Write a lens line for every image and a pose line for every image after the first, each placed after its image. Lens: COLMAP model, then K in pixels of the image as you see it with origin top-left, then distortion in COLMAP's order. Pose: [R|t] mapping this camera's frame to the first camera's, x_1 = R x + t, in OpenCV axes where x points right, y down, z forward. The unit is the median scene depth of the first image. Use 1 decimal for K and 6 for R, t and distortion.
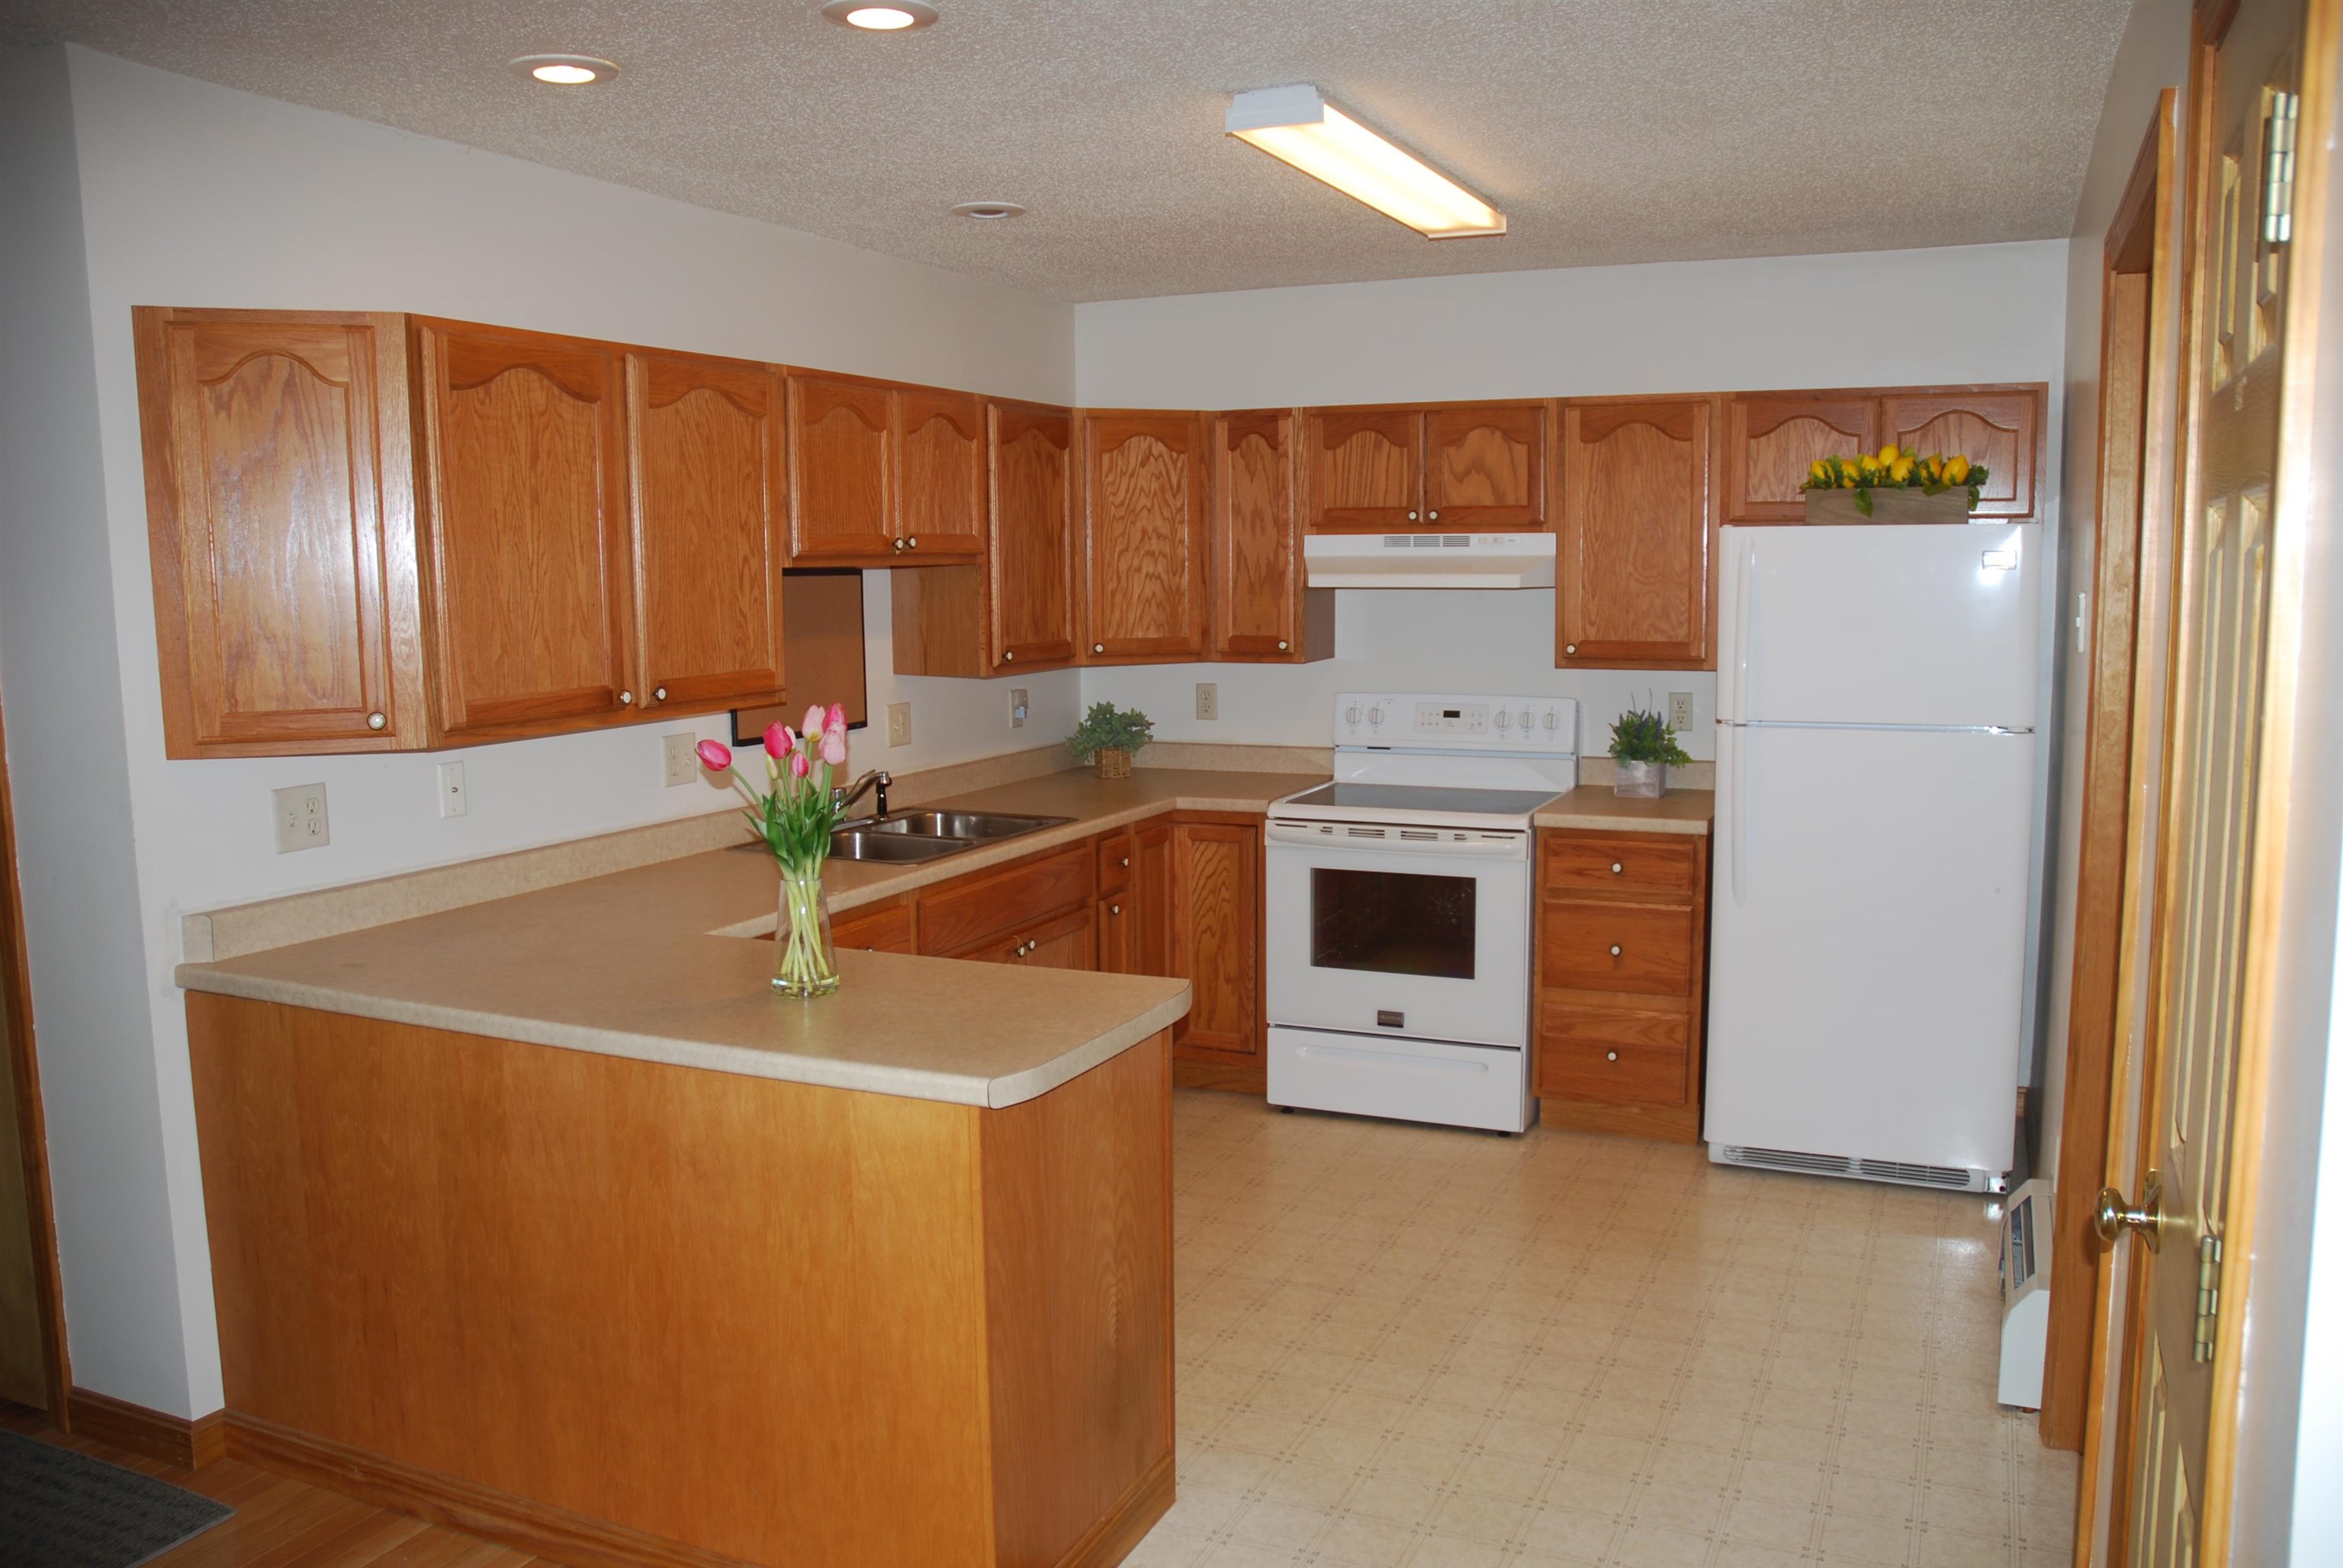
lens RADIAL K [[1819.4, 0, 1172.1], [0, 1819.4, 801.1], [0, 0, 1]] dist [-0.168315, 0.149976]
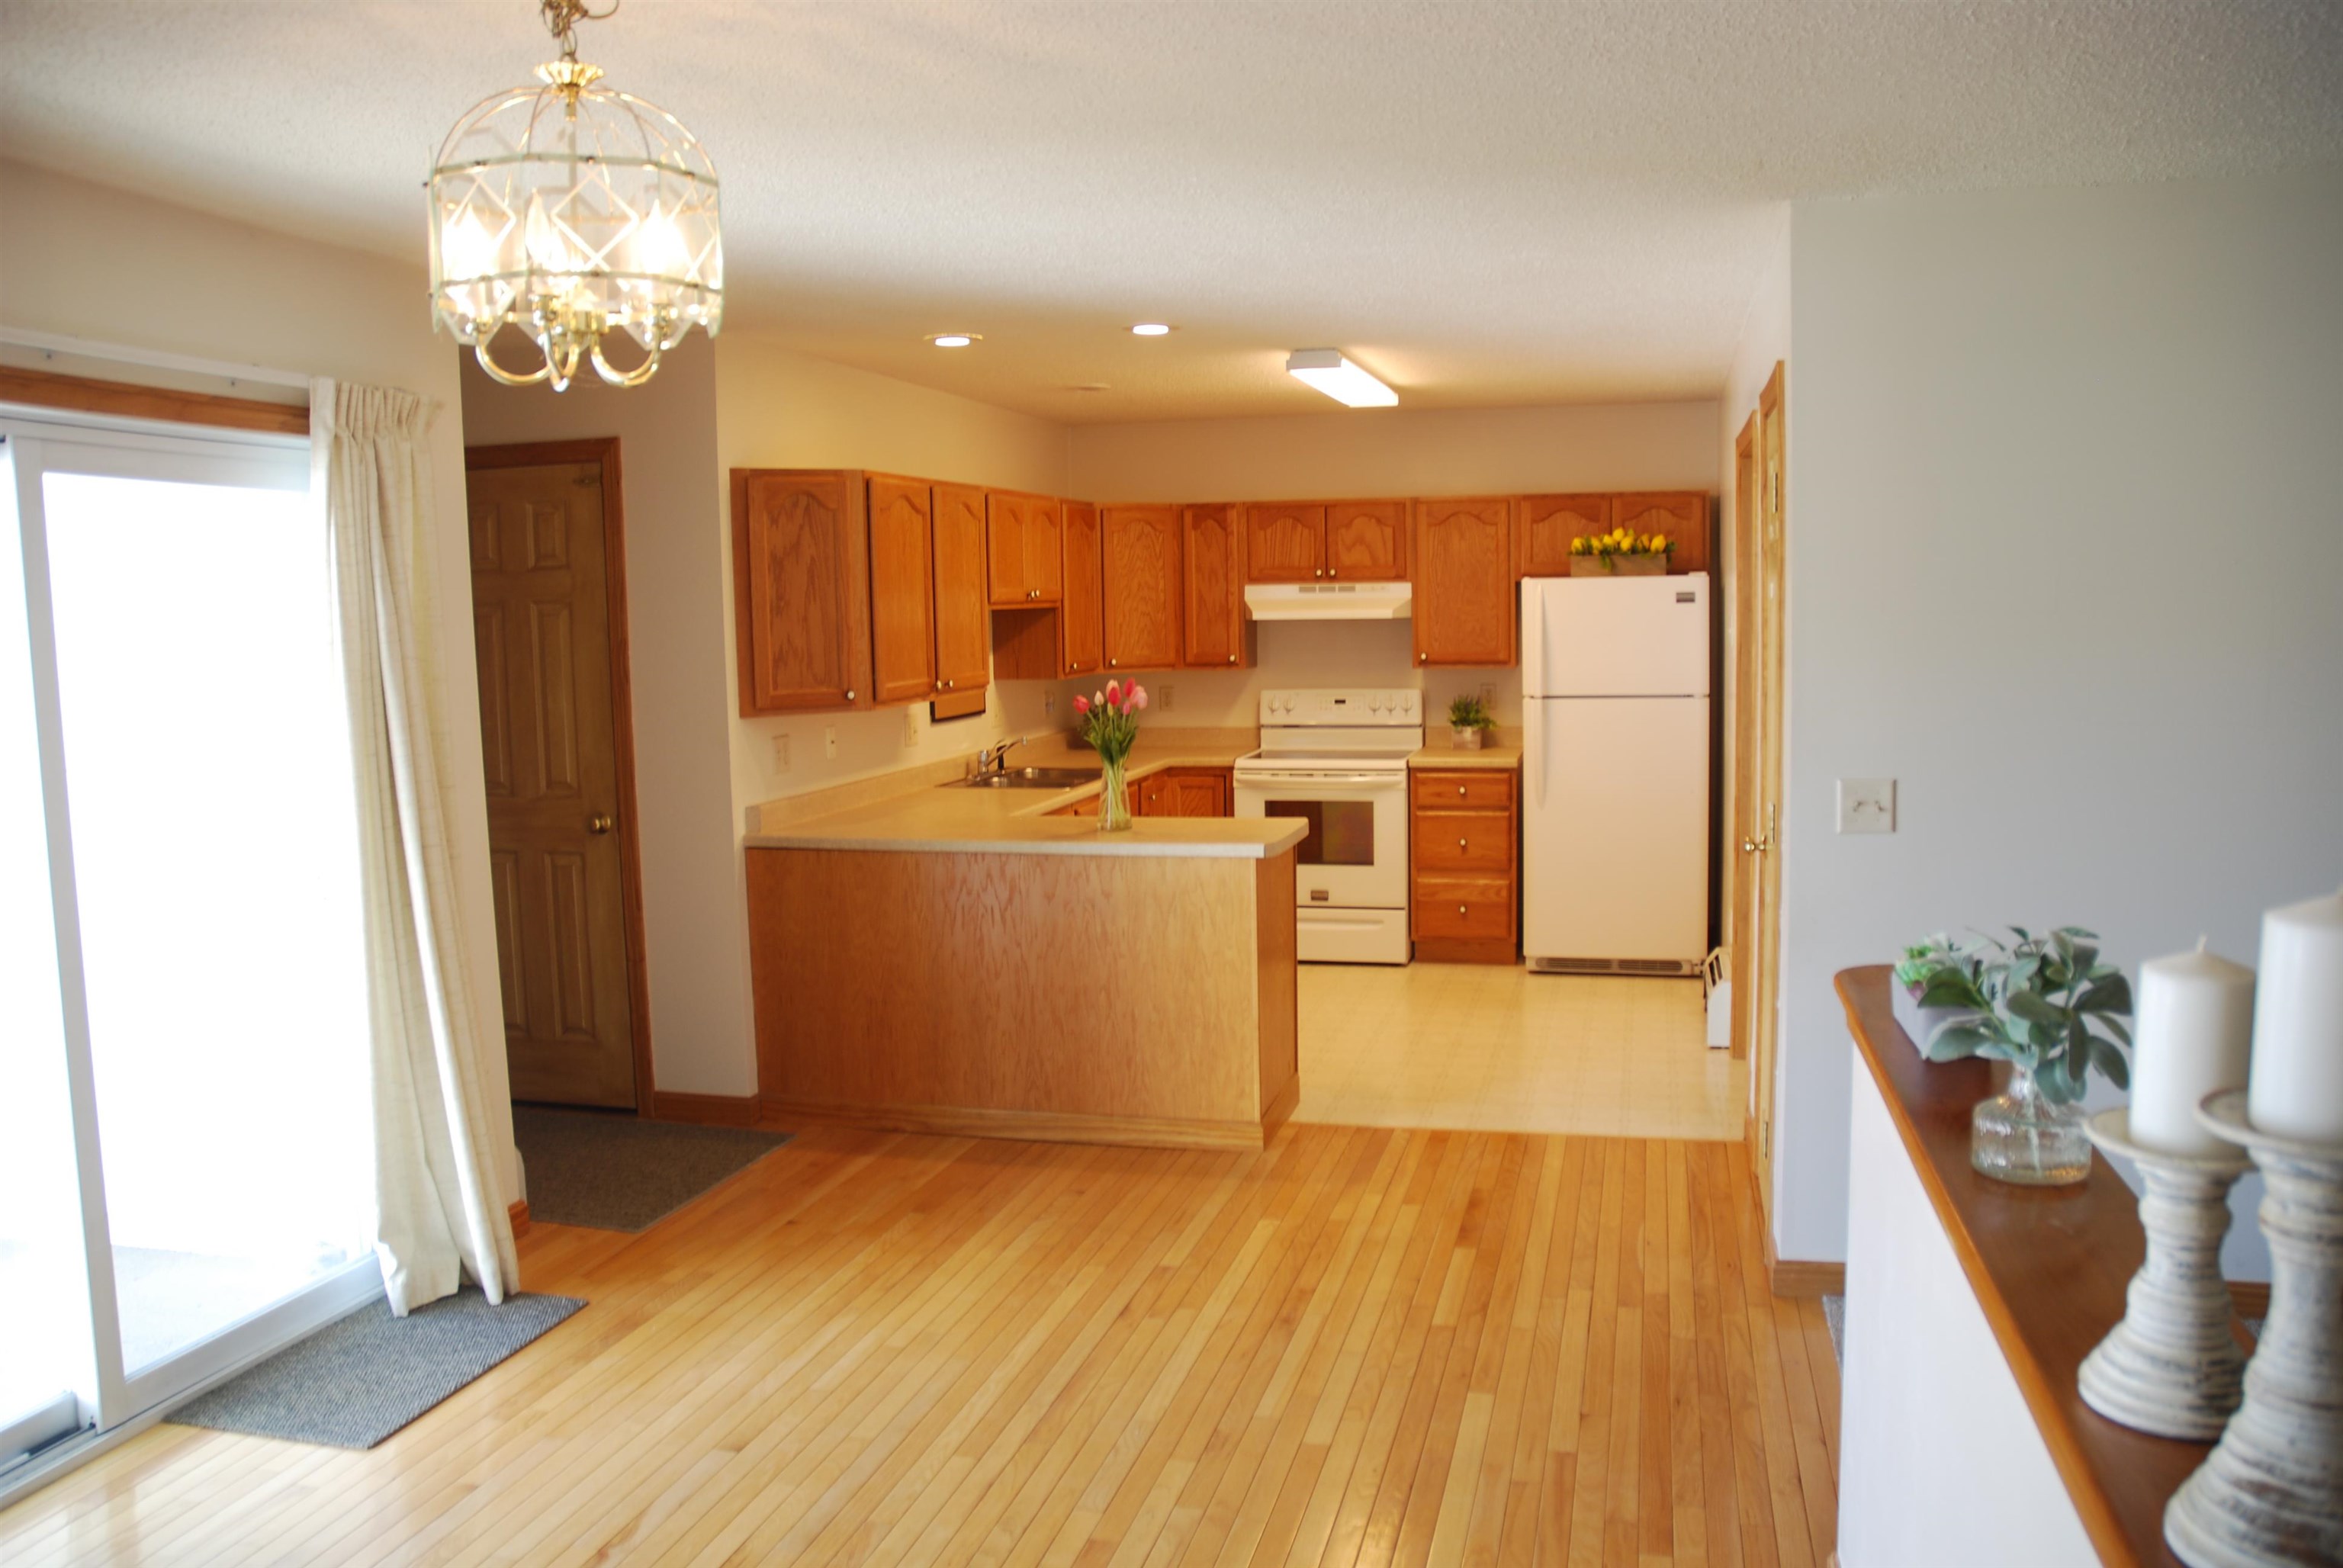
lens RADIAL K [[1819.4, 0, 1172.1], [0, 1819.4, 801.1], [0, 0, 1]] dist [-0.168315, 0.149976]
pose [[0.984999, -0.027768, 0.170312, -0.271903], [0.031381, 0.999335, -0.018556, 0.065433], [-0.169683, 0.023622, 0.985216, -0.526799]]
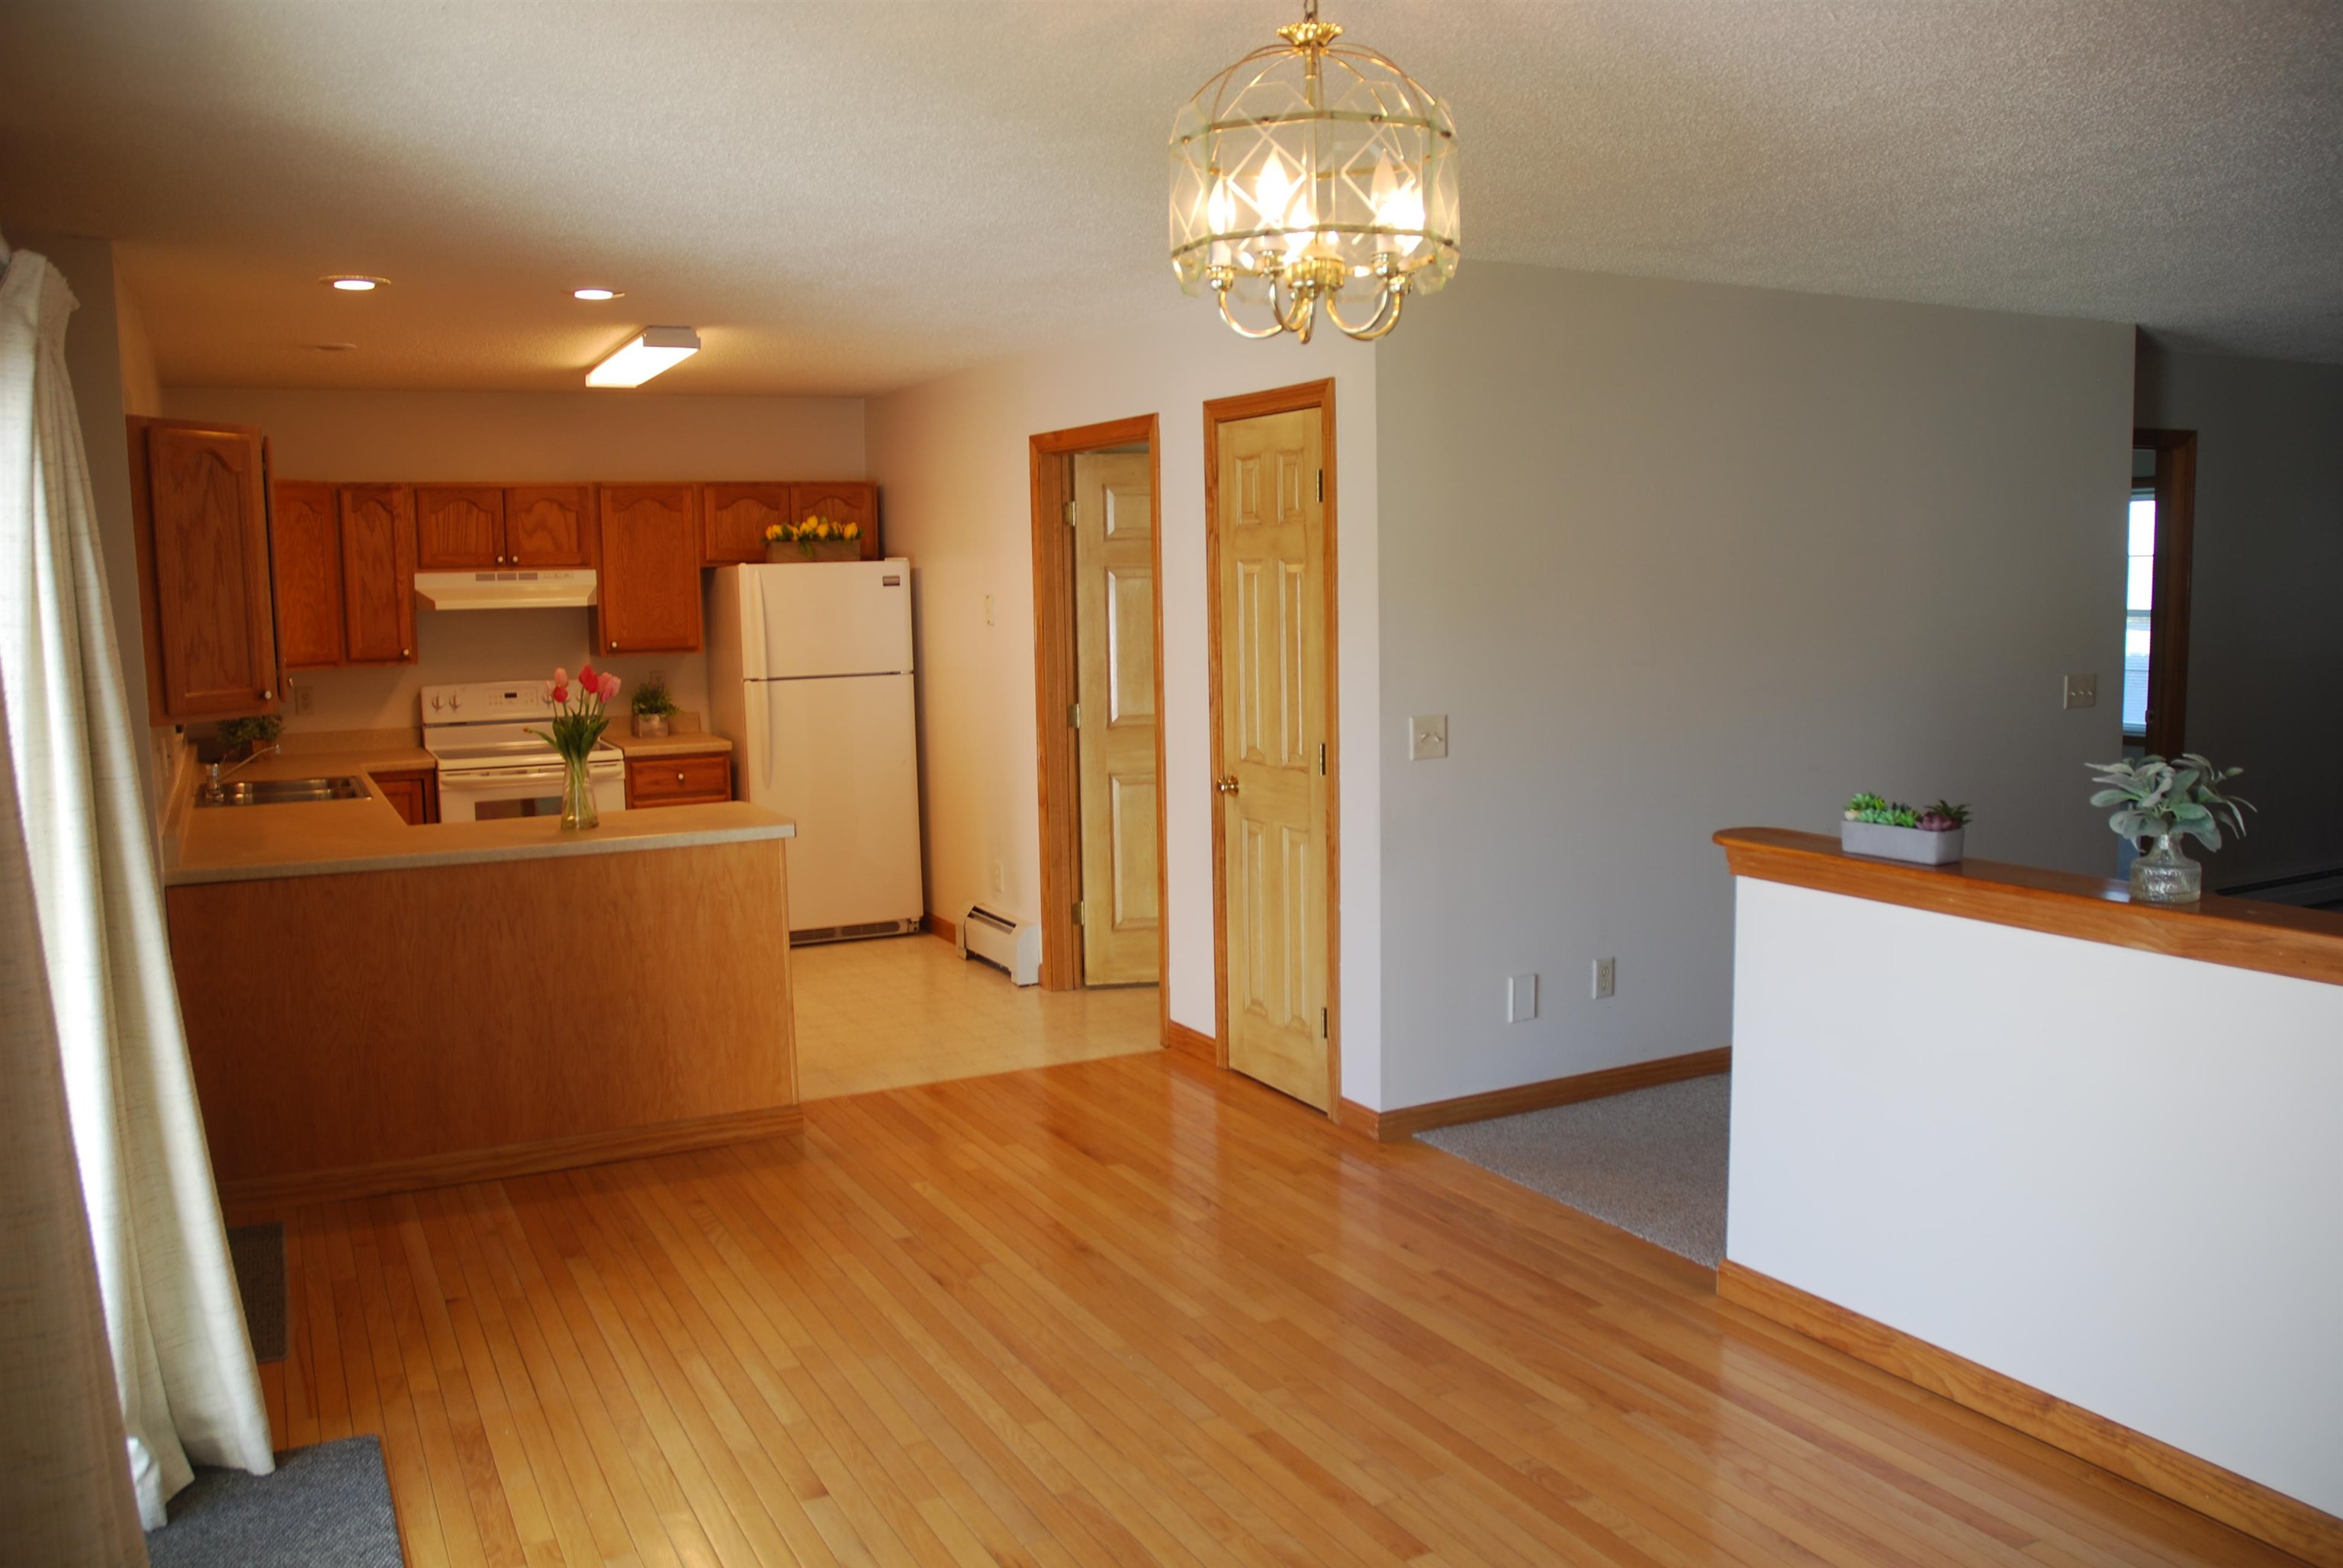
lens RADIAL K [[1819.4, 0, 1172.1], [0, 1819.4, 801.1], [0, 0, 1]] dist [-0.168315, 0.149976]
pose [[0.615908, -0.095879, 0.781962, -0.707532], [0.107990, 0.993472, 0.036755, 0.045031], [-0.780382, 0.061807, 0.622241, -0.326035]]
